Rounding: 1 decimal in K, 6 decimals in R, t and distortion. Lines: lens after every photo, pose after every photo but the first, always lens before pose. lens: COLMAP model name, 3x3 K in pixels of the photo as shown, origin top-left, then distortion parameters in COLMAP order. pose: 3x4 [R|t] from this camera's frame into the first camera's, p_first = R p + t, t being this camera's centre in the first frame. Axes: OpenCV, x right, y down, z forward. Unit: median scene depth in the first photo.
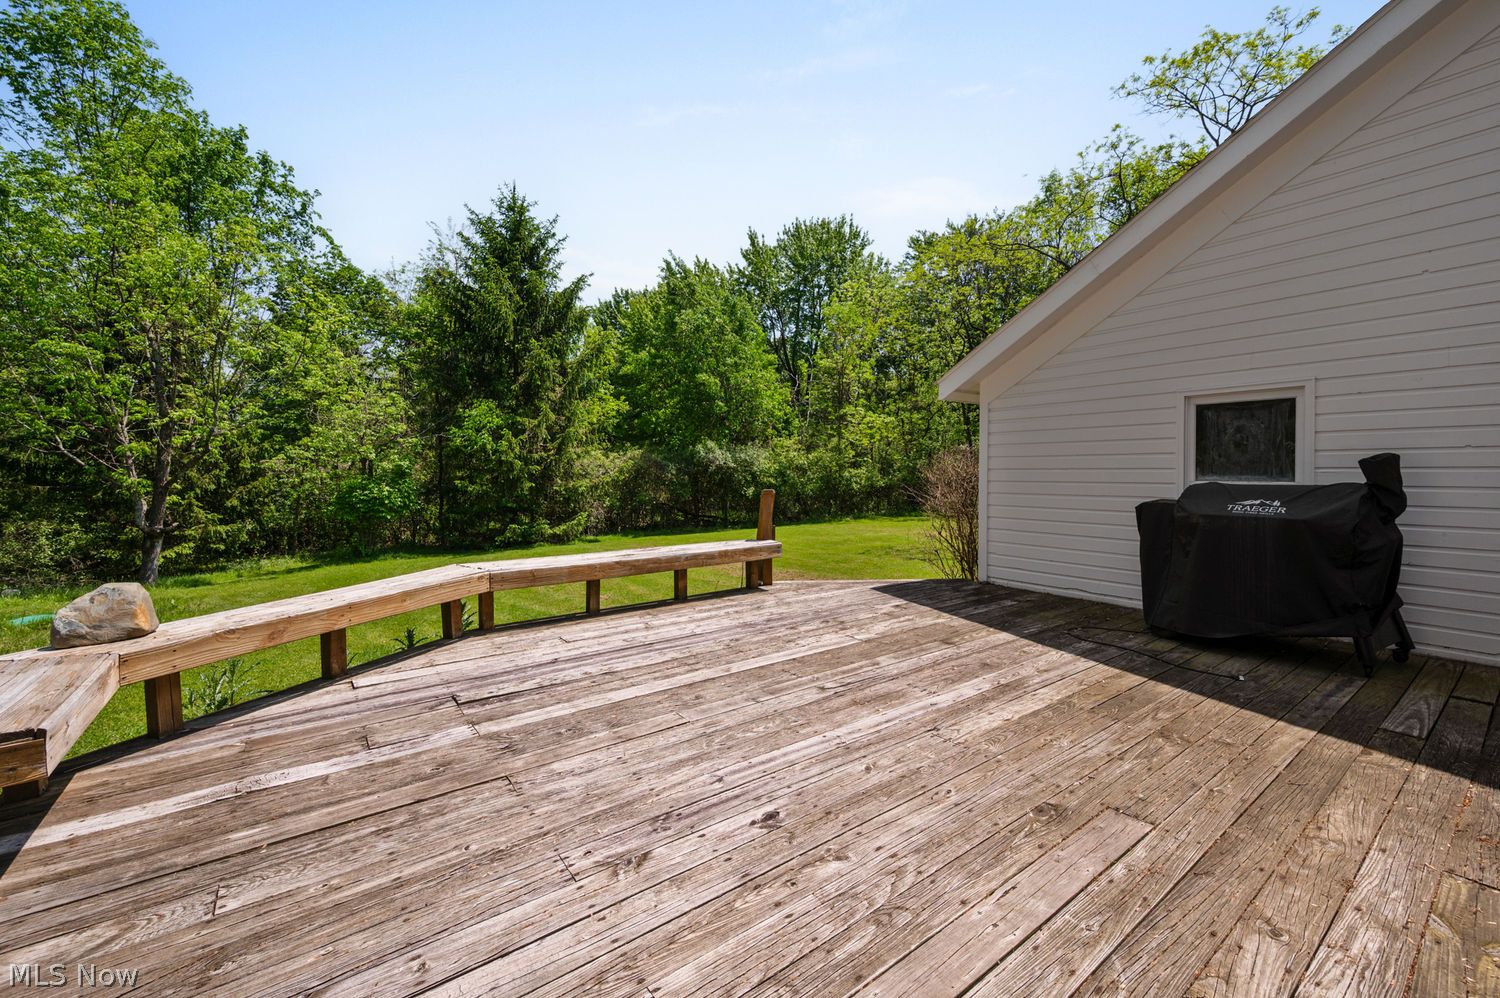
lens RADIAL K [[598.9, 0, 745.6], [0, 598.9, 465.2], [0, 0, 1]] dist [0.007477, -0.000170]
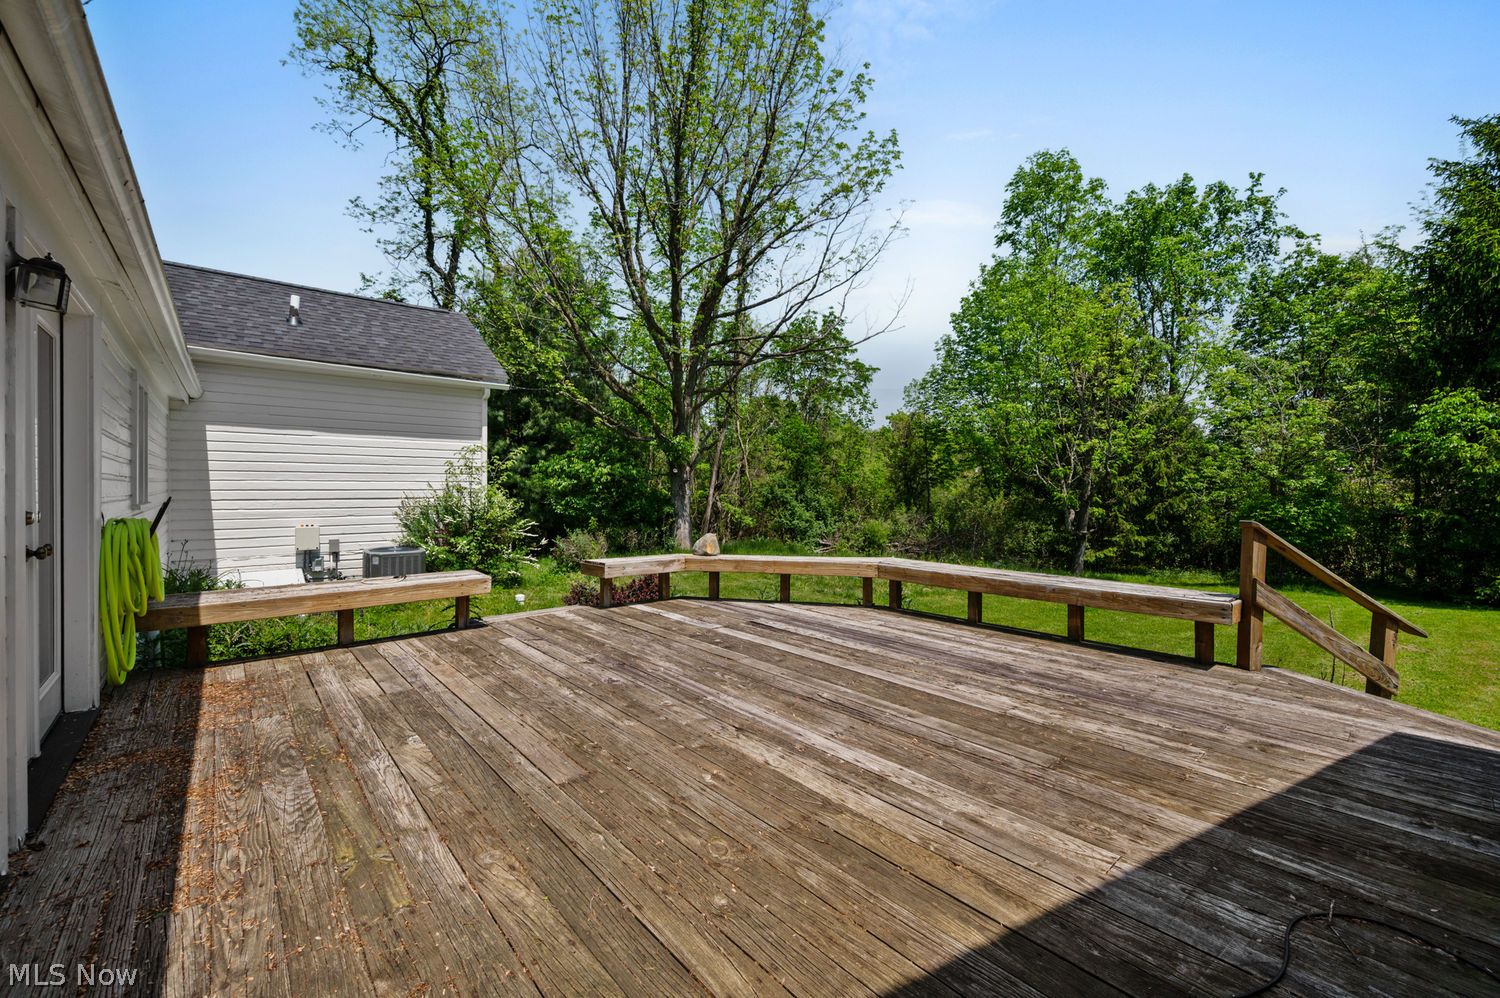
lens RADIAL K [[598.9, 0, 761.2], [0, 598.9, 498.6], [0, 0, 1]] dist [0.007477, -0.000170]
pose [[0.100447, 0.017876, -0.994782, 0.999590], [0.006563, 0.999805, 0.018629, 0.004362], [0.994921, -0.008400, 0.100310, 0.677600]]
